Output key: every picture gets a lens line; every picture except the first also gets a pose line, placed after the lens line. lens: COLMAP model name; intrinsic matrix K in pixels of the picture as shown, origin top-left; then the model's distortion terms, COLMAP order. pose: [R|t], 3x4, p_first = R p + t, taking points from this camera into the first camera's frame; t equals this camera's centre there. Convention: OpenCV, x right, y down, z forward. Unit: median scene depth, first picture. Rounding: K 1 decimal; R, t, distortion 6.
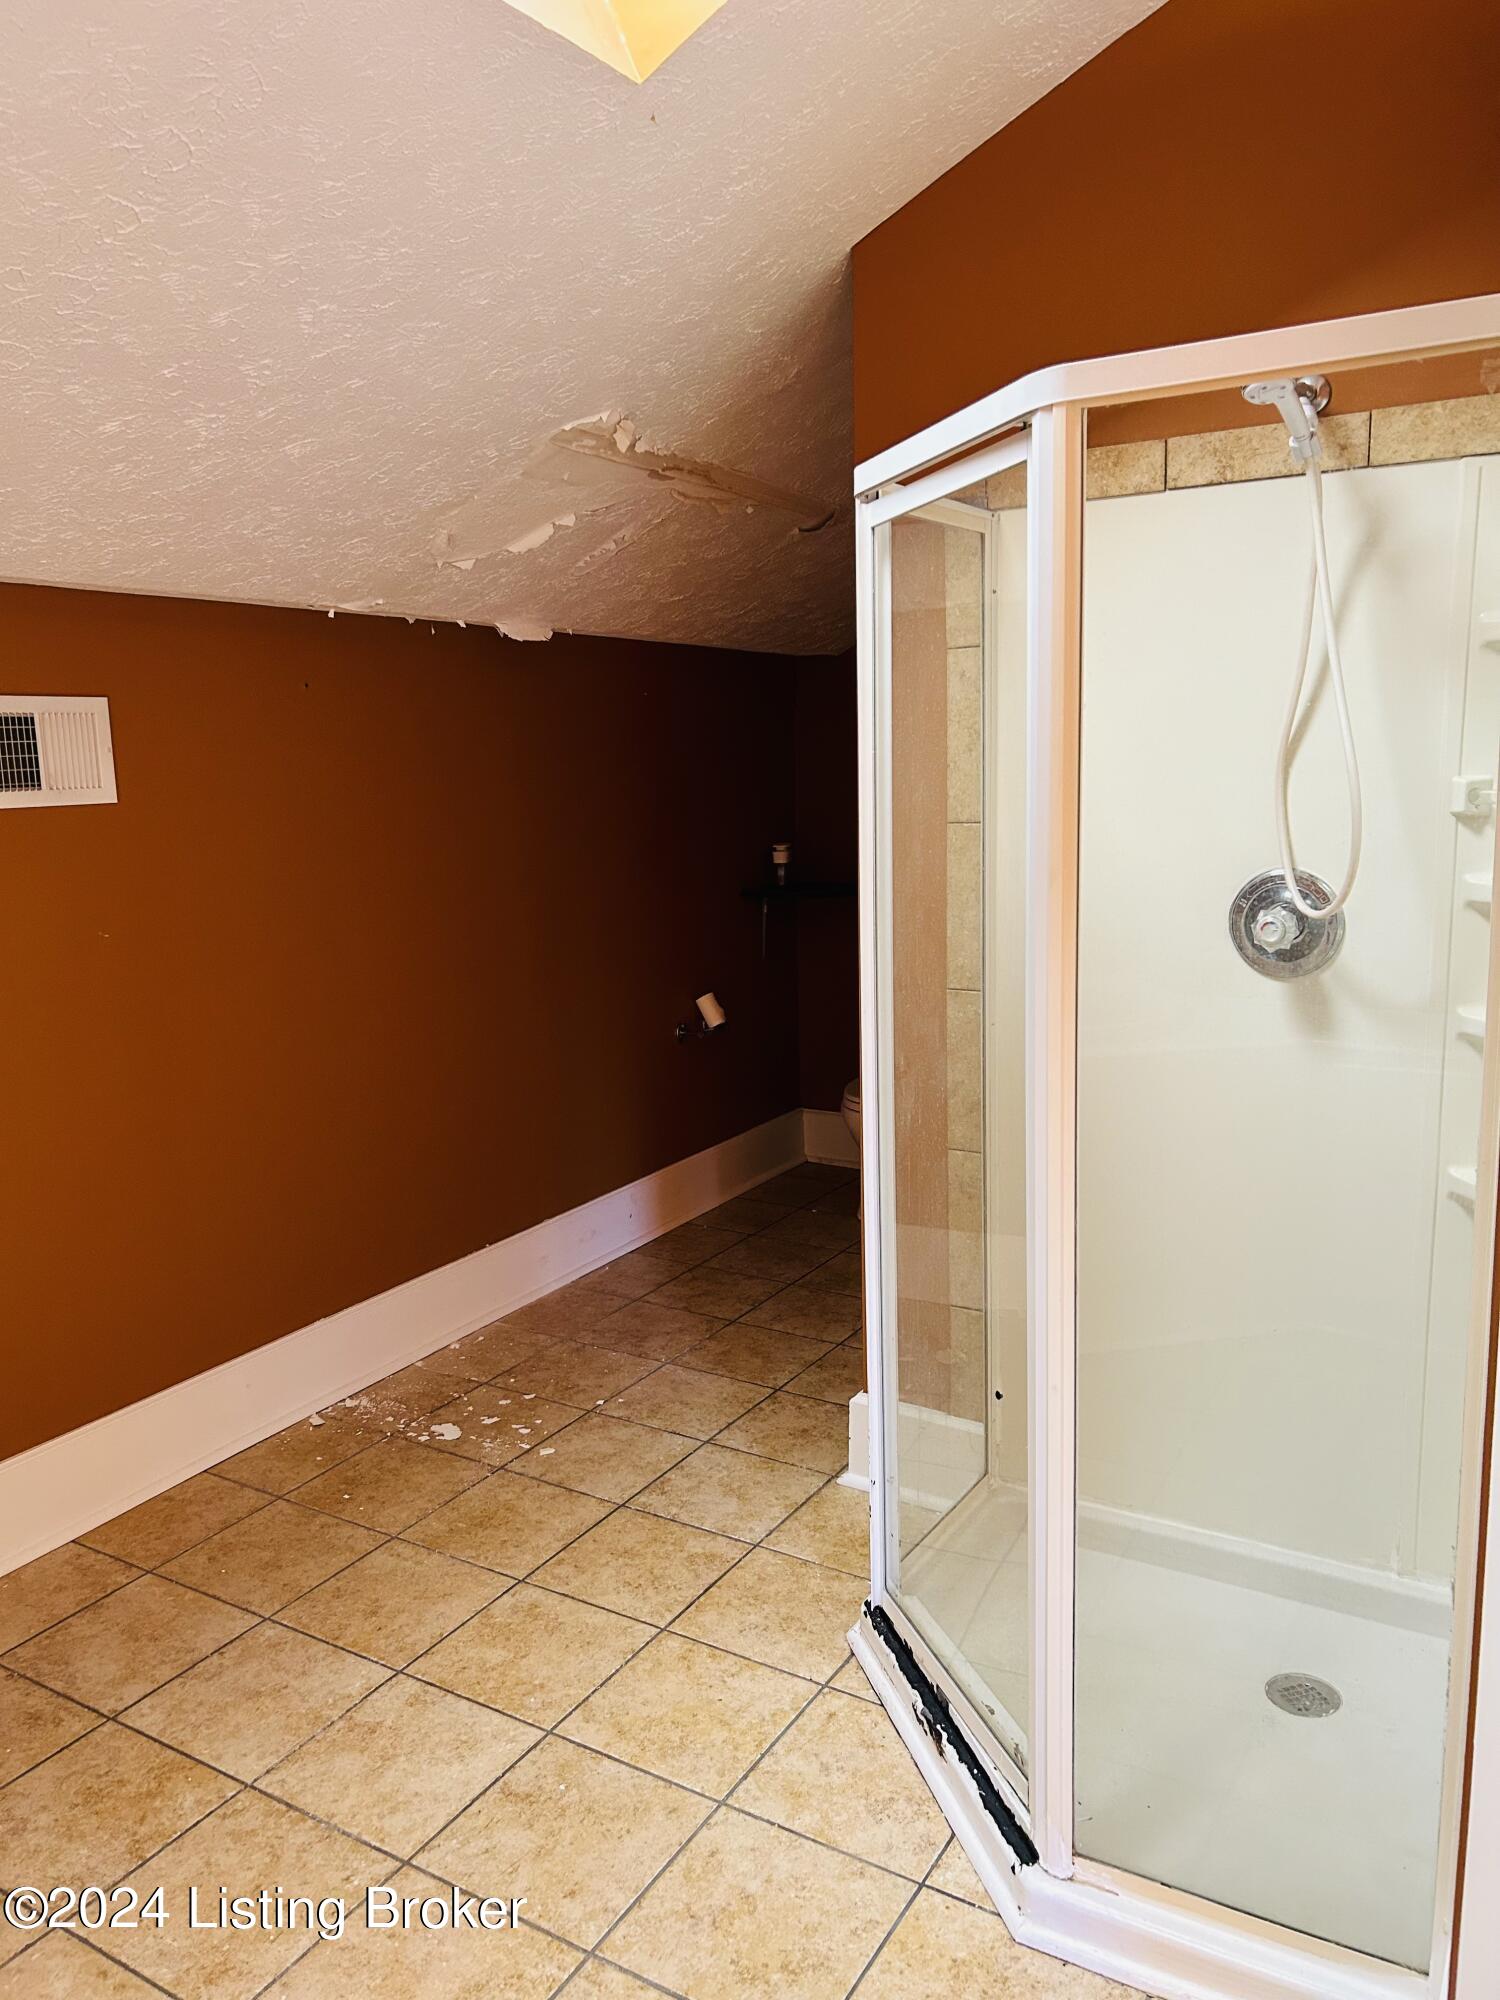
lens RADIAL K [[1505.8, 0, 739.9], [0, 1505.8, 1005.1], [0, 0, 1]] dist [0.031407, -0.036275]
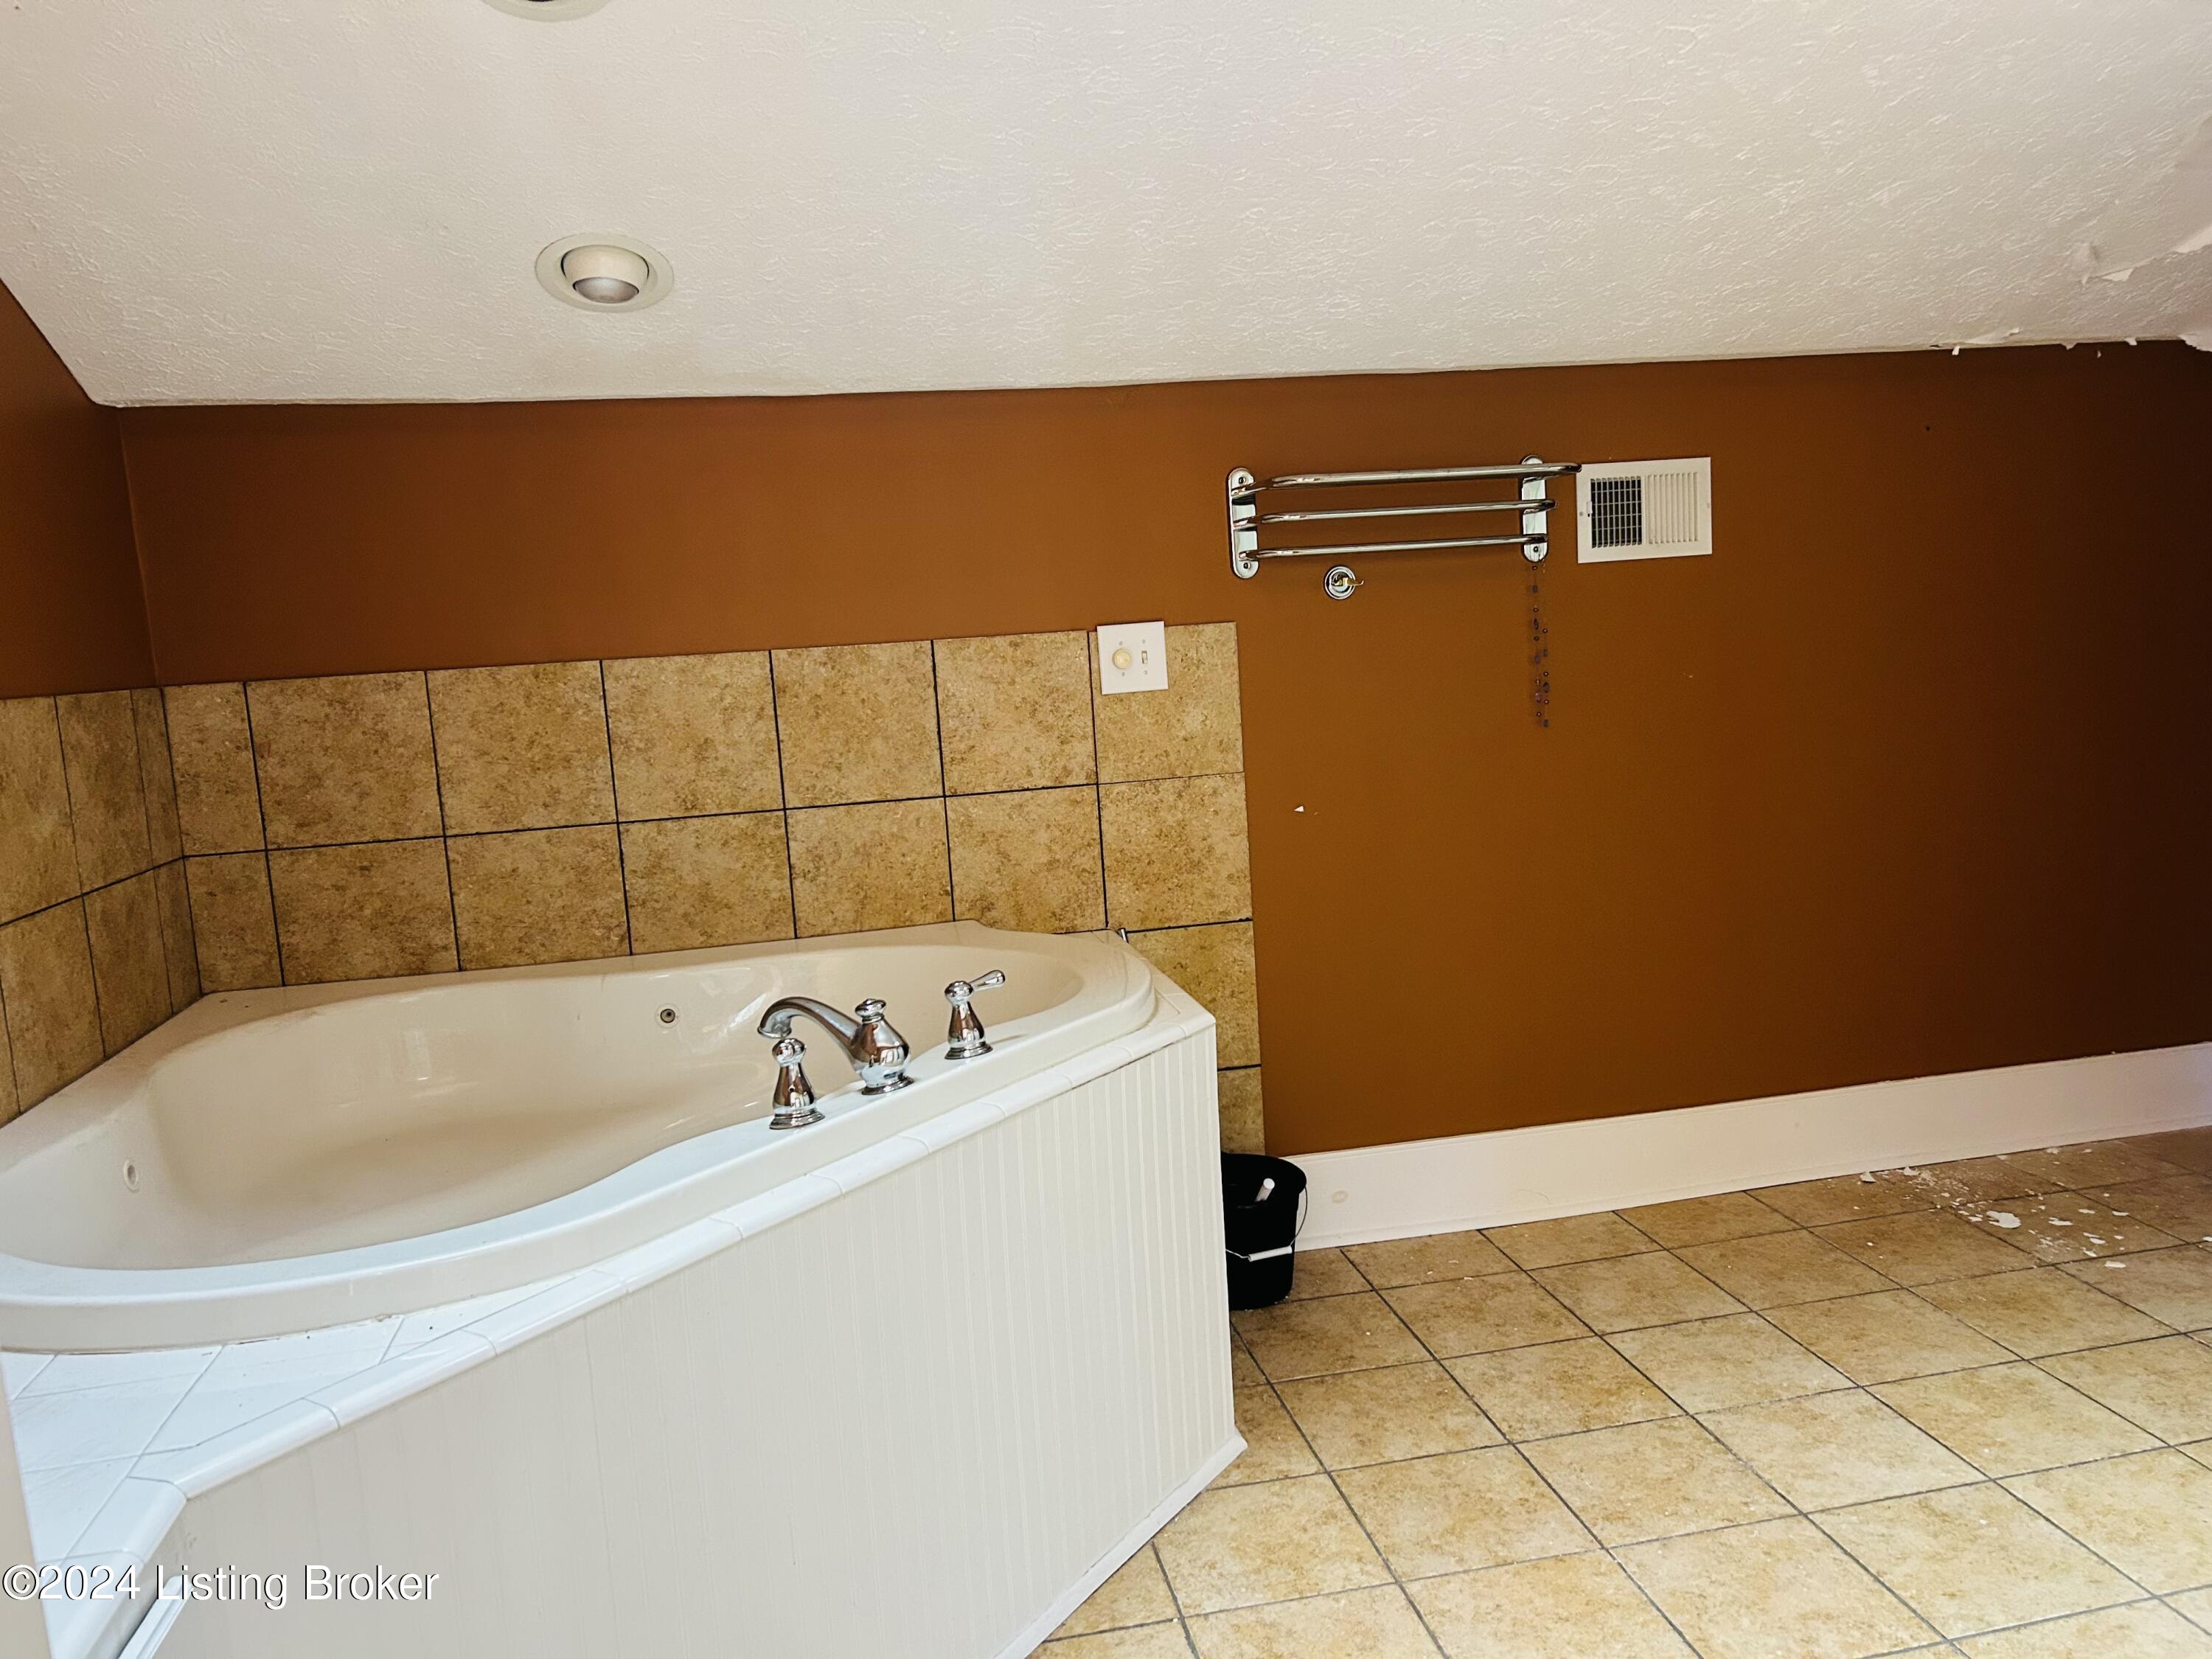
lens RADIAL K [[1665.4, 0, 1106.9], [0, 1665.4, 827.6], [0, 0, 1]] dist [0.031407, -0.036275]
pose [[0.674477, 0.077951, -0.734169, 0.204012], [-0.073867, 0.996546, 0.037948, 0.051156], [0.734592, 0.028636, 0.677905, -0.133692]]
